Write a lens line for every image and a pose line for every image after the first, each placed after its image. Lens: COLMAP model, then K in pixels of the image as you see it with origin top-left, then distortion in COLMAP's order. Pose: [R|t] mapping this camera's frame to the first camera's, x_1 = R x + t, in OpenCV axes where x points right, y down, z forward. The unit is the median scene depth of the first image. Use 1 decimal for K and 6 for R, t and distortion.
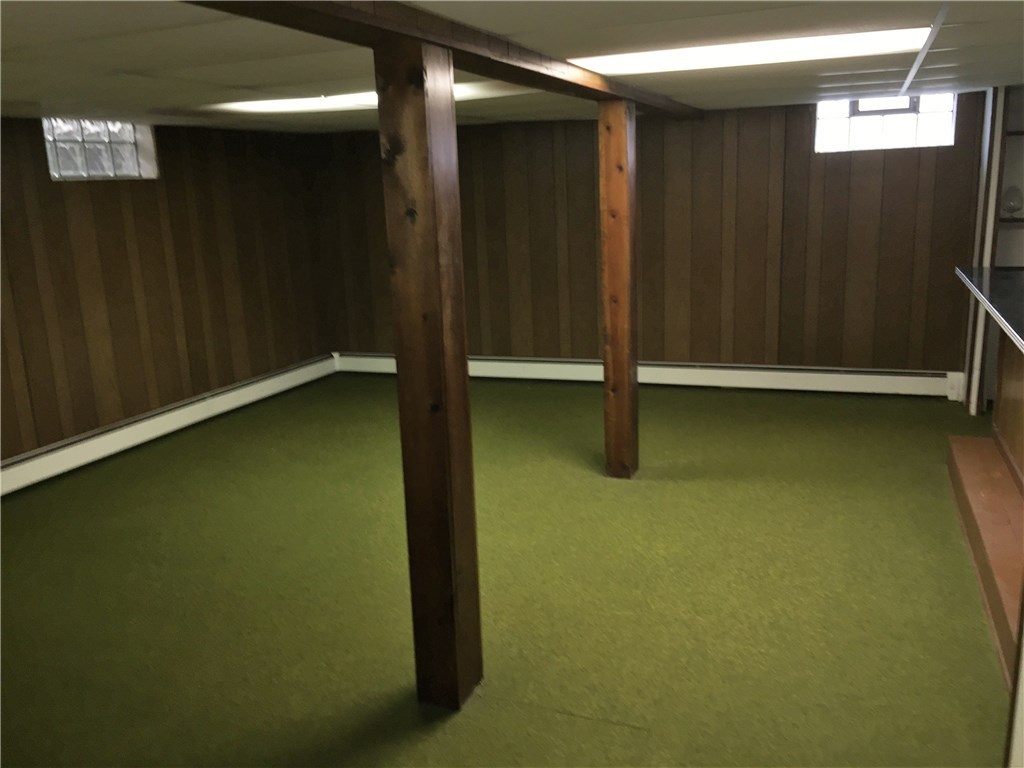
lens RADIAL K [[872.5, 0, 512.0], [0, 872.5, 384.0], [0, 0, 1]] dist [0.083660, -0.111037]
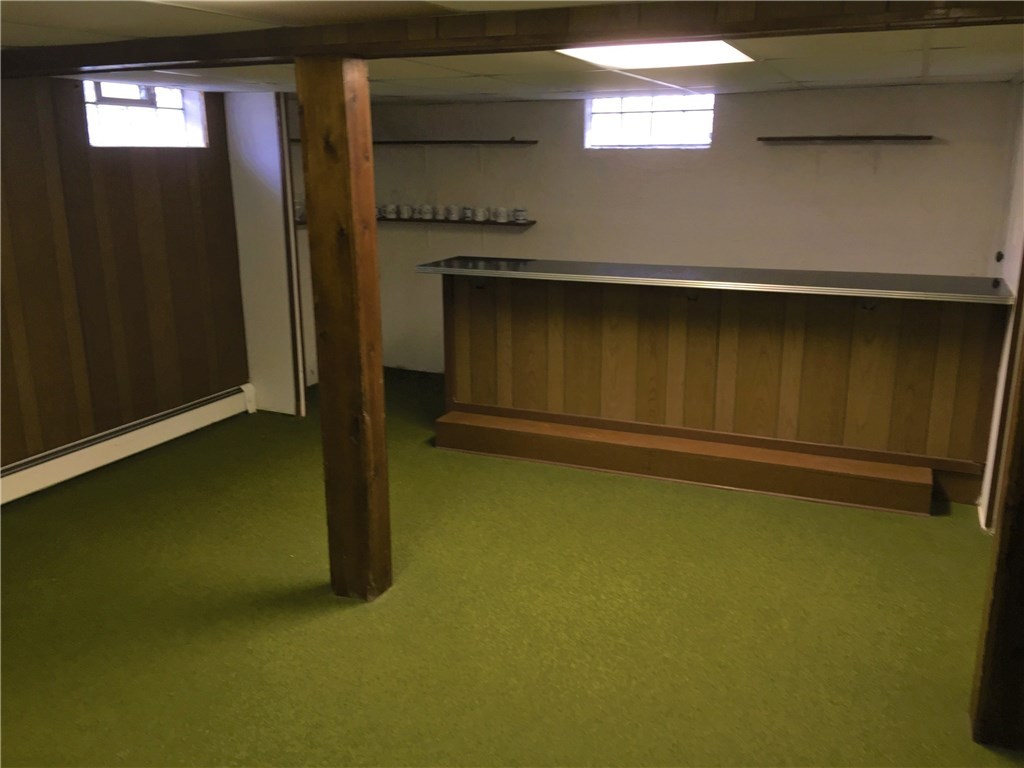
lens RADIAL K [[872.5, 0, 512.0], [0, 872.5, 384.0], [0, 0, 1]] dist [0.083660, -0.111037]
pose [[0.054719, -0.216404, 0.974769, -0.445533], [0.237255, 0.951091, 0.197829, -0.143578], [-0.969905, 0.220444, 0.103385, 0.662135]]
